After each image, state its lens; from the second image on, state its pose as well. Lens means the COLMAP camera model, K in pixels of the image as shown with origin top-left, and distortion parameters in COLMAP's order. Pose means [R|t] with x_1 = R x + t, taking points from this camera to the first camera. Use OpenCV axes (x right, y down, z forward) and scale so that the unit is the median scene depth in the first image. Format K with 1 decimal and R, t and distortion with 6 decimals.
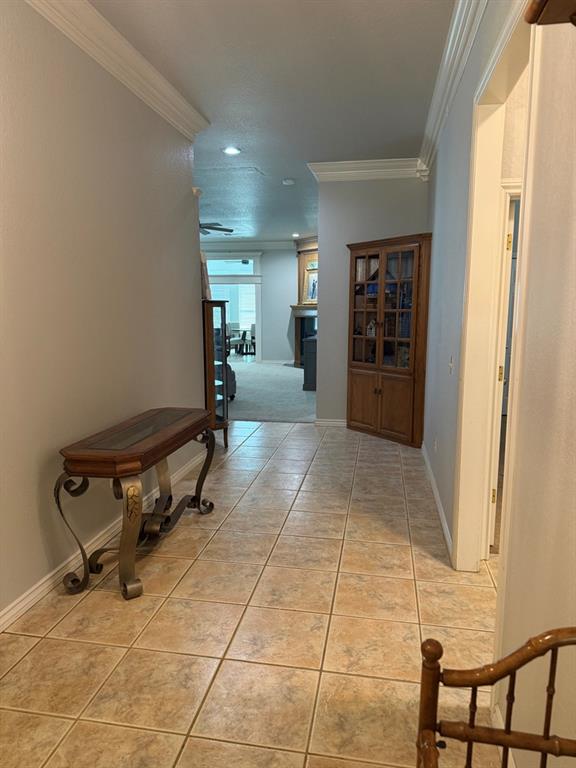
lens RADIAL K [[544.5, 0, 288.0], [0, 544.5, 384.0], [0, 0, 1]] dist [0.142193, -0.197164]
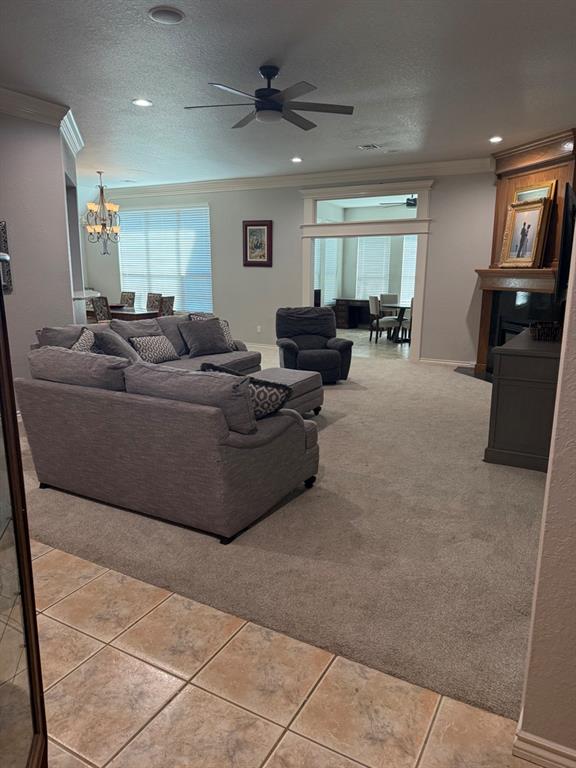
lens RADIAL K [[544.5, 0, 288.0], [0, 544.5, 384.0], [0, 0, 1]] dist [0.142193, -0.197164]
pose [[0.946457, 0.070533, -0.315030, 0.009199], [-0.049911, 0.996077, 0.073065, -0.054089], [0.318948, -0.053430, 0.946265, 0.361478]]
